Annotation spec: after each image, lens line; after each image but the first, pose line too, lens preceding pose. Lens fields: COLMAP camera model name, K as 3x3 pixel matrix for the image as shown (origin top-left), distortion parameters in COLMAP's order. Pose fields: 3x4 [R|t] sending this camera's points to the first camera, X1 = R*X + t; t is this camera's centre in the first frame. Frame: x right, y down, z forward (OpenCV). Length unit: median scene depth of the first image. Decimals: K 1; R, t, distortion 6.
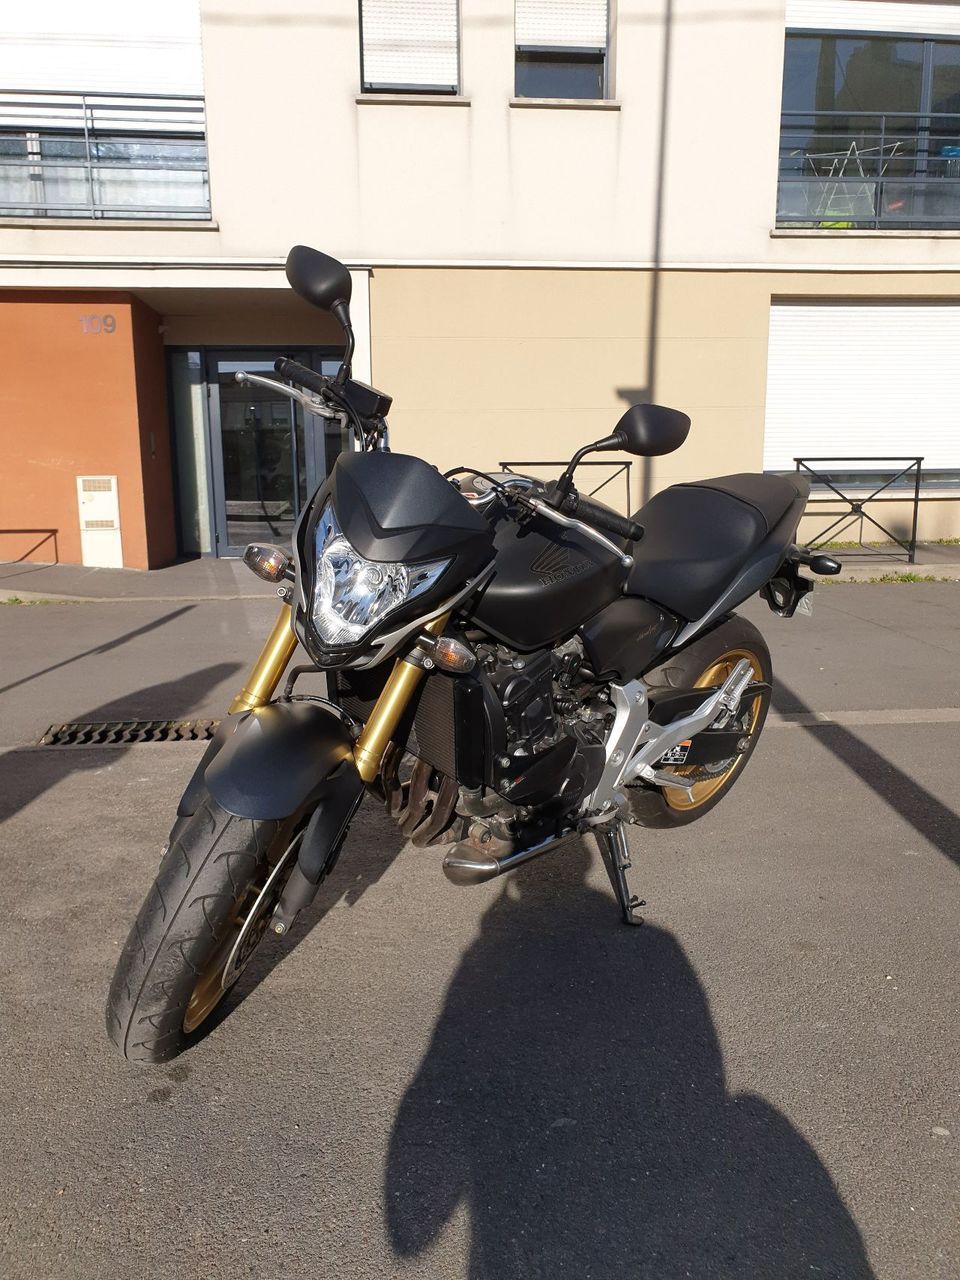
lens RADIAL K [[1072.3, 0, 483.9], [0, 1072.3, 638.1], [0, 0, 1]] dist [0.023929, 0.015205]
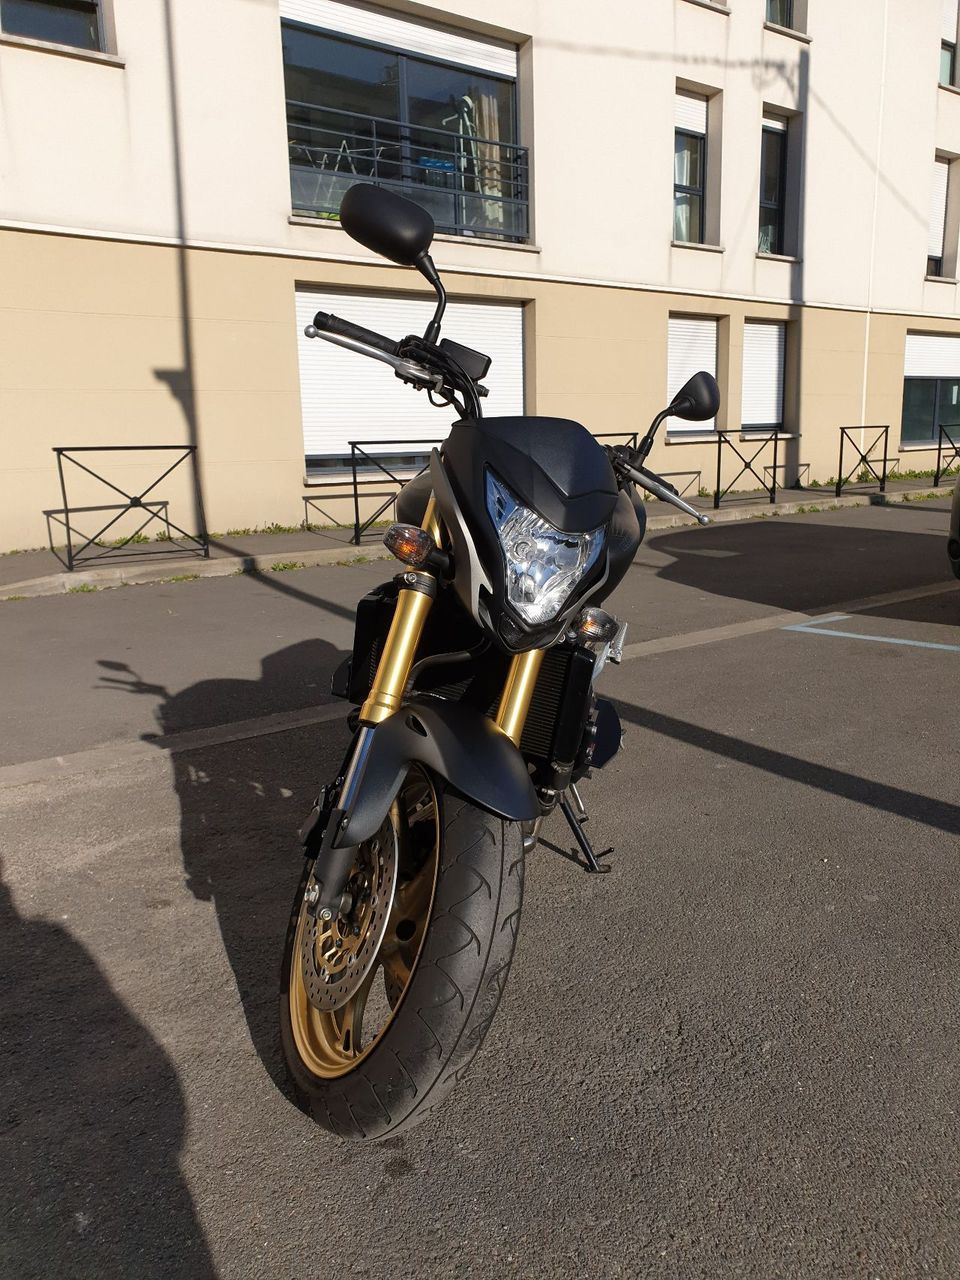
lens RADIAL K [[1072.3, 0, 485.0], [0, 1072.3, 640.6], [0, 0, 1]] dist [0.023929, 0.015205]
pose [[0.833683, -0.118498, 0.539380, -0.172960], [0.113892, 0.992604, 0.042034, -0.005651], [-0.540371, 0.026388, 0.841013, 0.062198]]
